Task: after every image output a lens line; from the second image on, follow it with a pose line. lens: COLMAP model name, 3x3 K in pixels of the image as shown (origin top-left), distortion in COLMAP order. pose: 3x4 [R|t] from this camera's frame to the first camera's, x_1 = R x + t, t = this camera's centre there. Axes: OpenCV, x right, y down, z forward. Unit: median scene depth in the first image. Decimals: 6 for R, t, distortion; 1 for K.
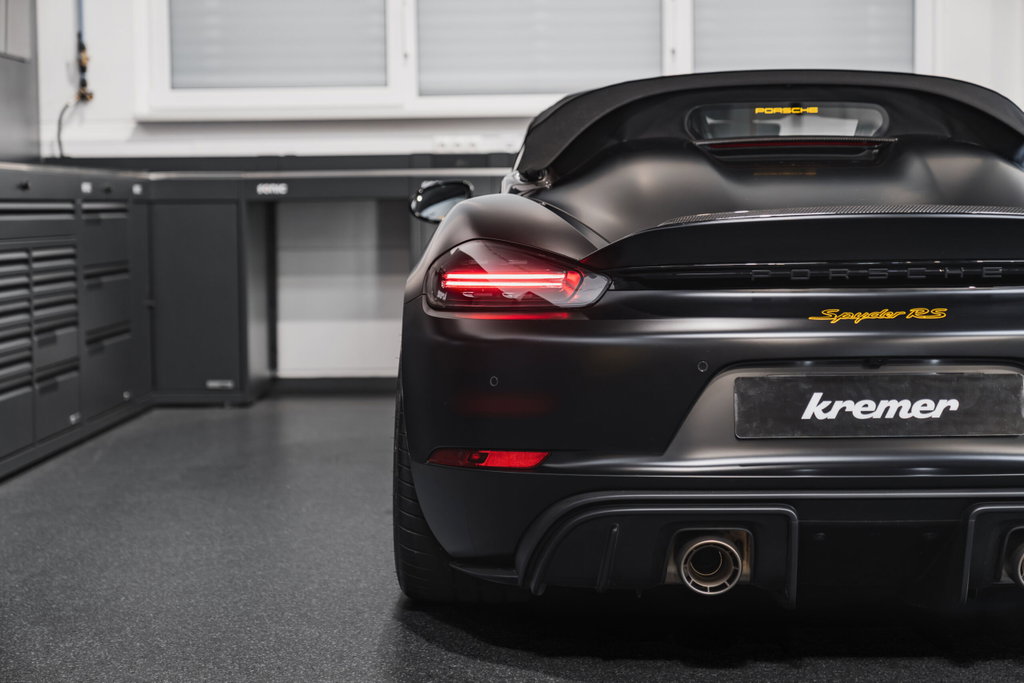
lens RADIAL K [[2029.2, 0, 521.2], [0, 2029.2, 369.3], [0, 0, 1]] dist [0.020521, 0.000000]
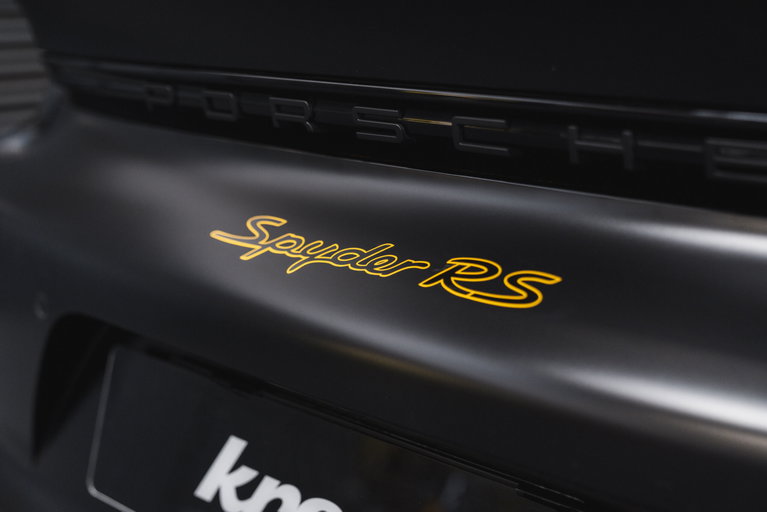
lens RADIAL K [[1085.5, 0, 384.2], [0, 1085.5, 255.4], [0, 0, 1]] dist [0.034680, 0.000000]
pose [[0.757941, 0.170192, -0.629731, 0.259743], [-0.066022, 0.980423, 0.185507, -0.053363], [0.648974, -0.099027, 0.754338, 0.804856]]
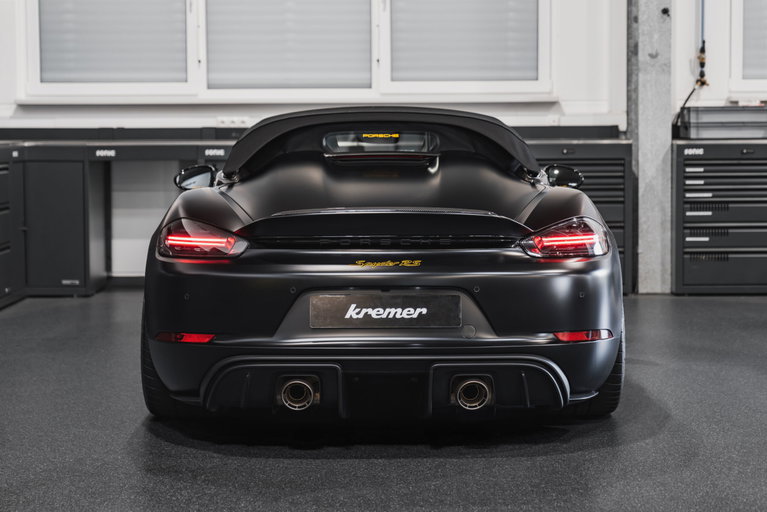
lens RADIAL K [[1630.9, 0, 389.0], [0, 1630.9, 252.5], [0, 0, 1]] dist [0.021714, 0.000000]
pose [[0.999656, 0.006144, 0.025492, 0.128856], [-0.006101, 0.999980, -0.001755, -0.031859], [-0.025502, 0.001599, 0.999673, -0.491144]]
